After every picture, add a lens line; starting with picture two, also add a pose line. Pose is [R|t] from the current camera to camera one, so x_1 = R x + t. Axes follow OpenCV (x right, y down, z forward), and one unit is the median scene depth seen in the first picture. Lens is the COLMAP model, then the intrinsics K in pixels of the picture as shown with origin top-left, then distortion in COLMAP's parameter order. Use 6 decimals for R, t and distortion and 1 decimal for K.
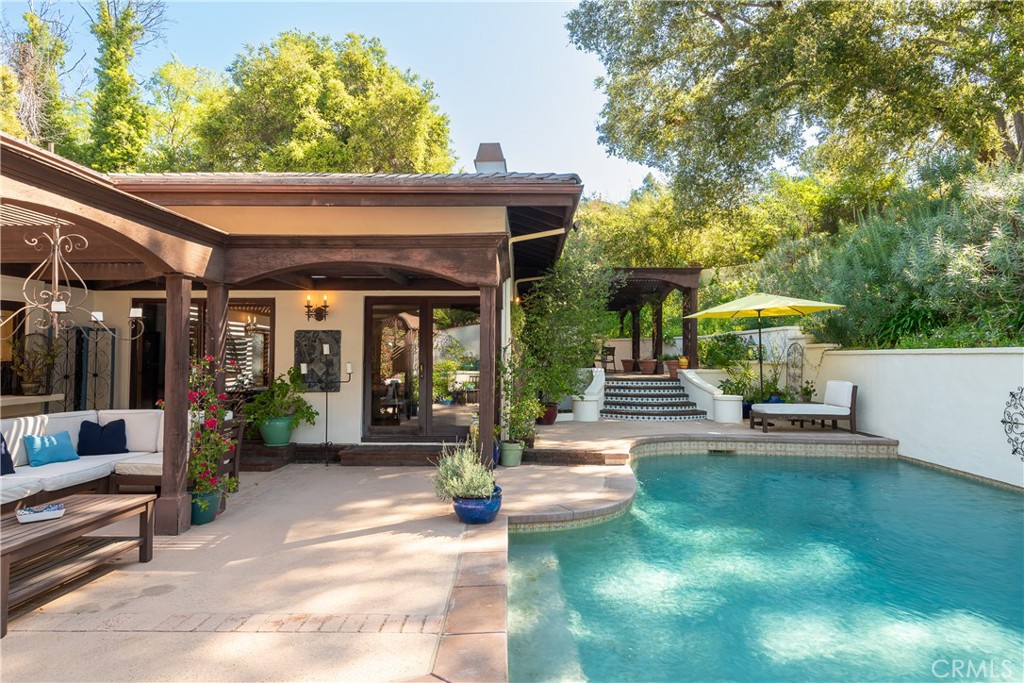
lens RADIAL K [[554.0, 0, 518.7], [0, 554.0, 336.8], [0, 0, 1]] dist [0.017353, -0.002432]
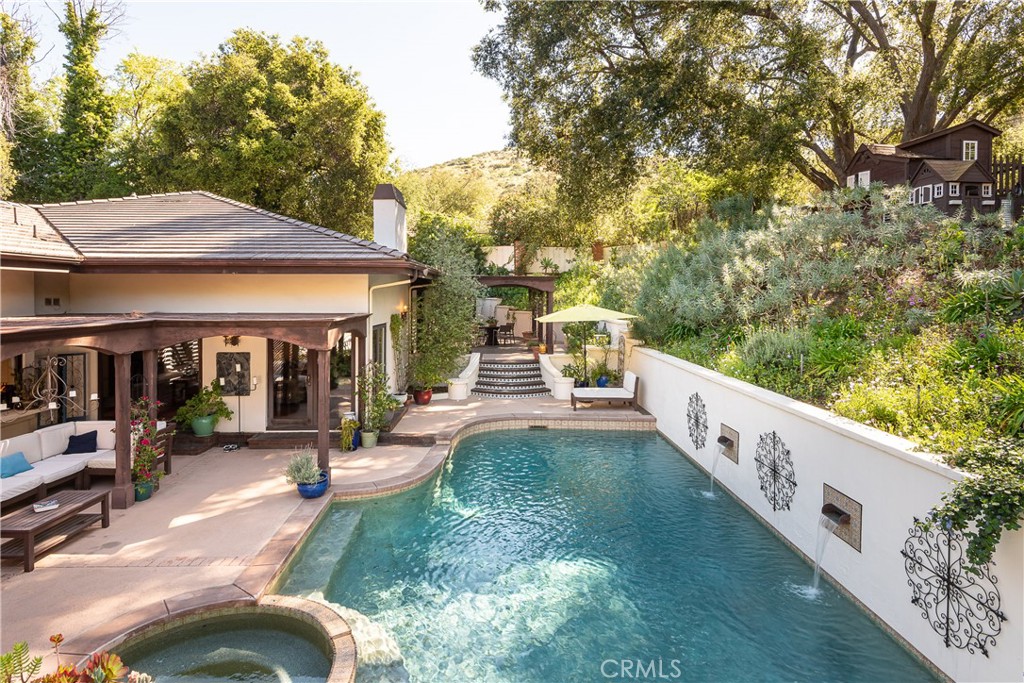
lens RADIAL K [[520.4, 0, 513.0], [0, 520.4, 303.5], [0, 0, 1]] dist [-0.001042, -0.003360]
pose [[0.998358, 0.001239, 0.057276, 0.113198], [-0.003947, 0.998878, 0.047190, -0.083477], [-0.057153, -0.047339, 0.997242, -0.146468]]
